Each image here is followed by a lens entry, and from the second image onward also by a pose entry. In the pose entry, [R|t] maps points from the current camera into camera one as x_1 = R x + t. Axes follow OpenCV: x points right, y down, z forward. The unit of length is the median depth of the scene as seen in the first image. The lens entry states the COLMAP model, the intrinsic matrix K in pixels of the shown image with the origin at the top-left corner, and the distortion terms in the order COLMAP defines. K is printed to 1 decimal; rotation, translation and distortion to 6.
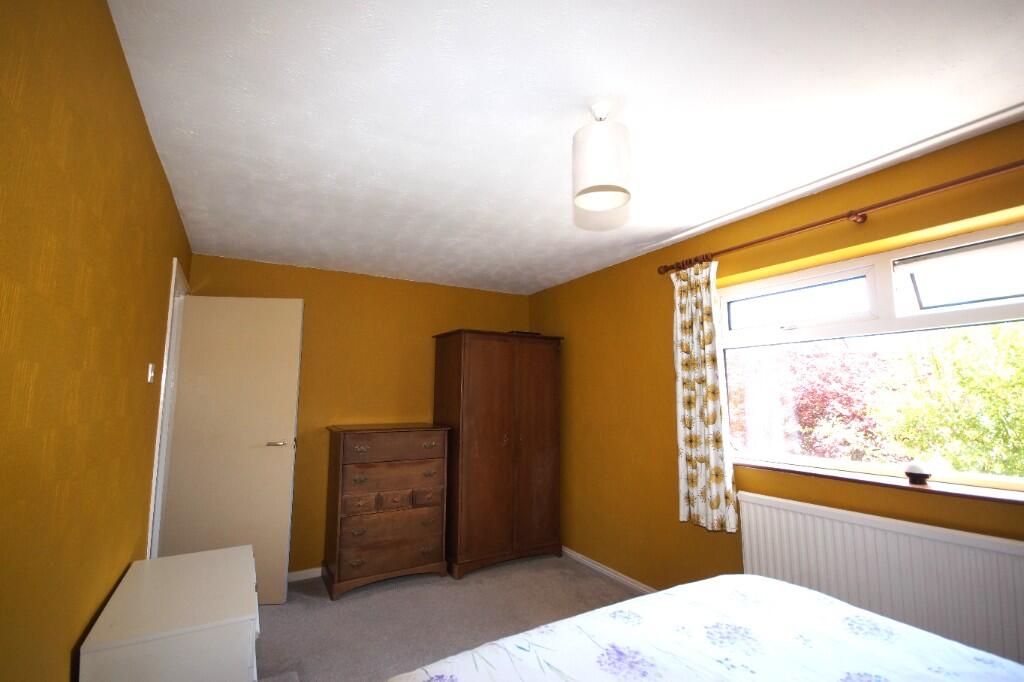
lens RADIAL K [[456.4, 0, 508.1], [0, 456.4, 340.0], [0, 0, 1]] dist [0.009964, -0.007352]
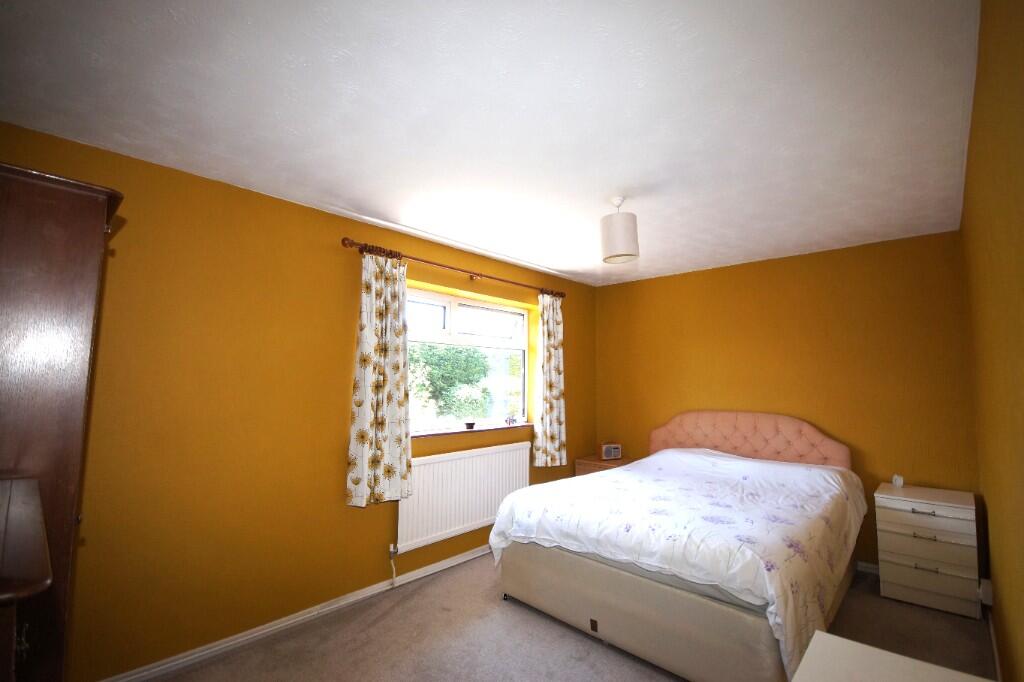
lens RADIAL K [[456.4, 0, 515.1], [0, 456.4, 343.8], [0, 0, 1]] dist [0.009964, -0.007352]
pose [[-0.292441, 0.077504, 0.953138, -0.696823], [-0.124200, 0.985190, -0.118217, 0.127171], [-0.948184, -0.152951, -0.278484, 1.028663]]
